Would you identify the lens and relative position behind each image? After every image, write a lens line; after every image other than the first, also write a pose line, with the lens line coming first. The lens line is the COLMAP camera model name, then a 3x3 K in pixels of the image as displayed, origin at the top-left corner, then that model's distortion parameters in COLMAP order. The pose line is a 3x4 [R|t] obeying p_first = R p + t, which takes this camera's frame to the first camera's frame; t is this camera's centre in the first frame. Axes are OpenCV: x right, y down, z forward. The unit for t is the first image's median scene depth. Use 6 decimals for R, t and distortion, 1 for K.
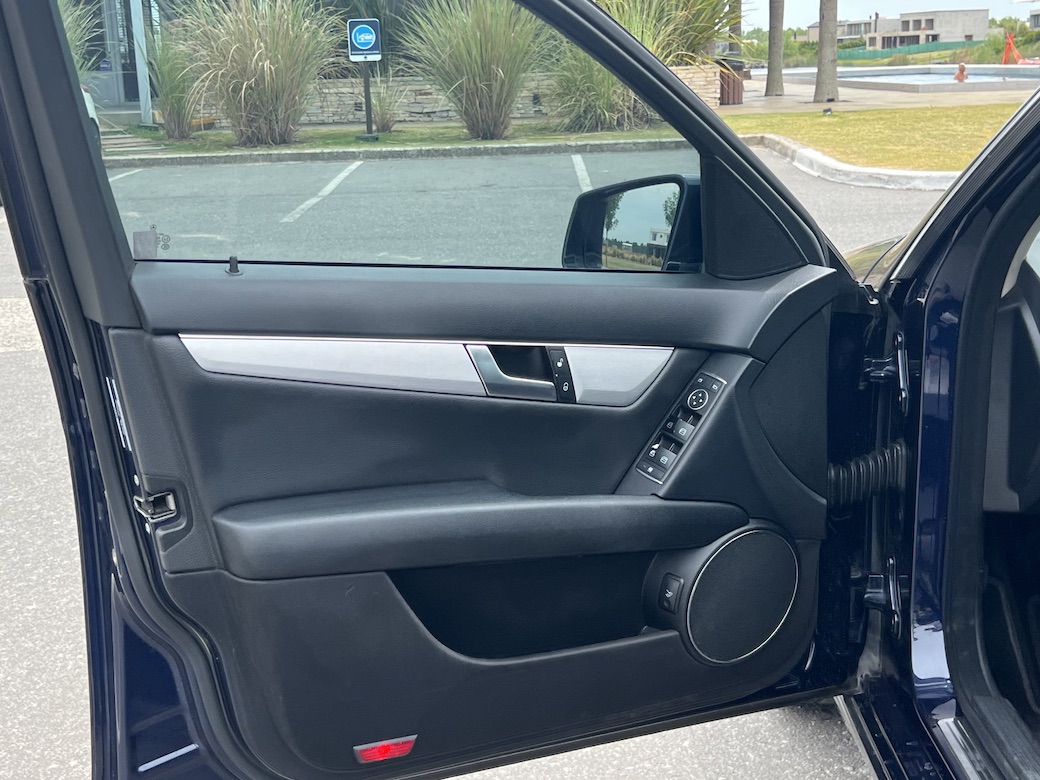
lens RADIAL K [[1321.4, 0, 531.7], [0, 1321.4, 387.7], [0, 0, 1]] dist [0.158655, -0.485688]
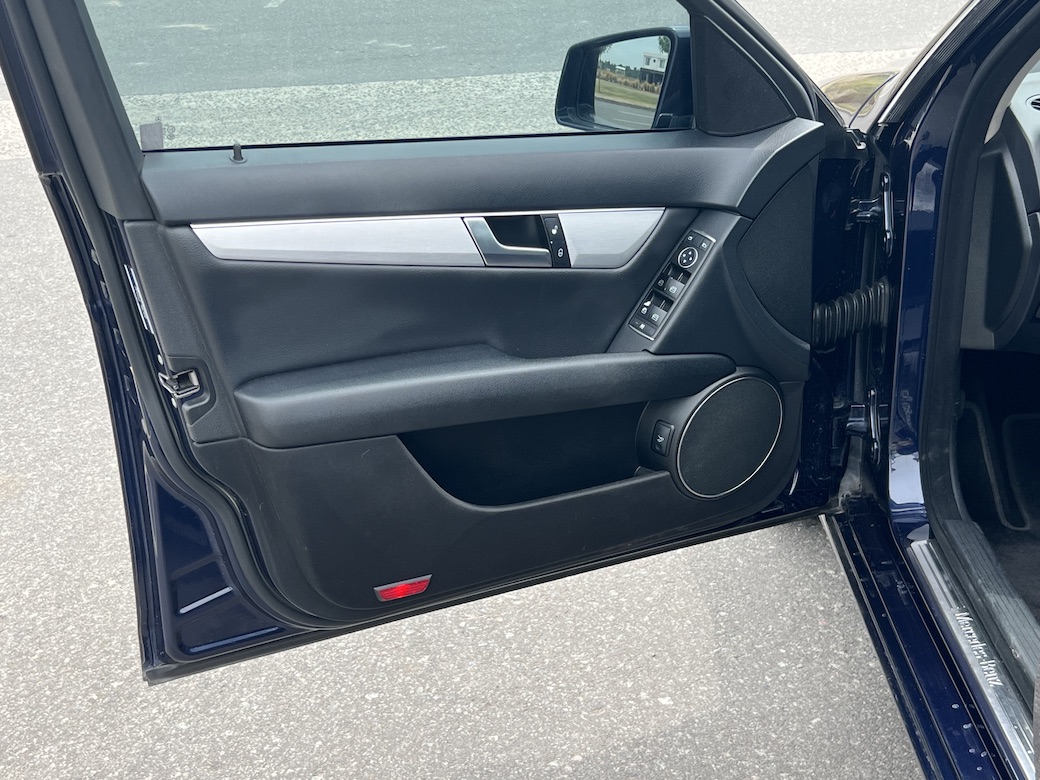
lens RADIAL K [[1327.9, 0, 520.0], [0, 1327.9, 390.0], [0, 0, 1]] dist [0.163230, -0.507161]
pose [[0.999654, -0.024129, -0.010511, 0.002251], [0.025605, 0.983996, 0.176342, -0.076699], [0.006088, -0.176550, 0.984273, -0.050643]]
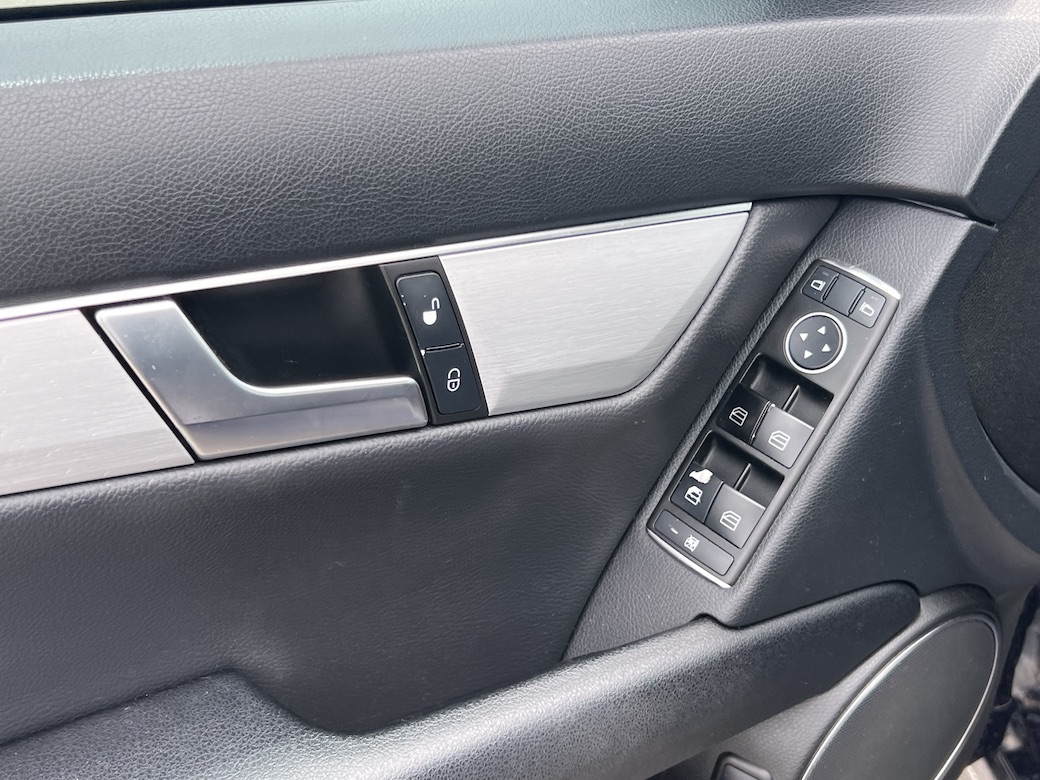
lens RADIAL K [[1321.4, 0, 531.7], [0, 1321.4, 387.7], [0, 0, 1]] dist [0.158655, -0.485688]
pose [[0.991049, -0.080756, 0.106305, 0.009878], [0.046587, 0.955437, 0.291494, -0.088133], [-0.125108, -0.283933, 0.950647, 0.661649]]
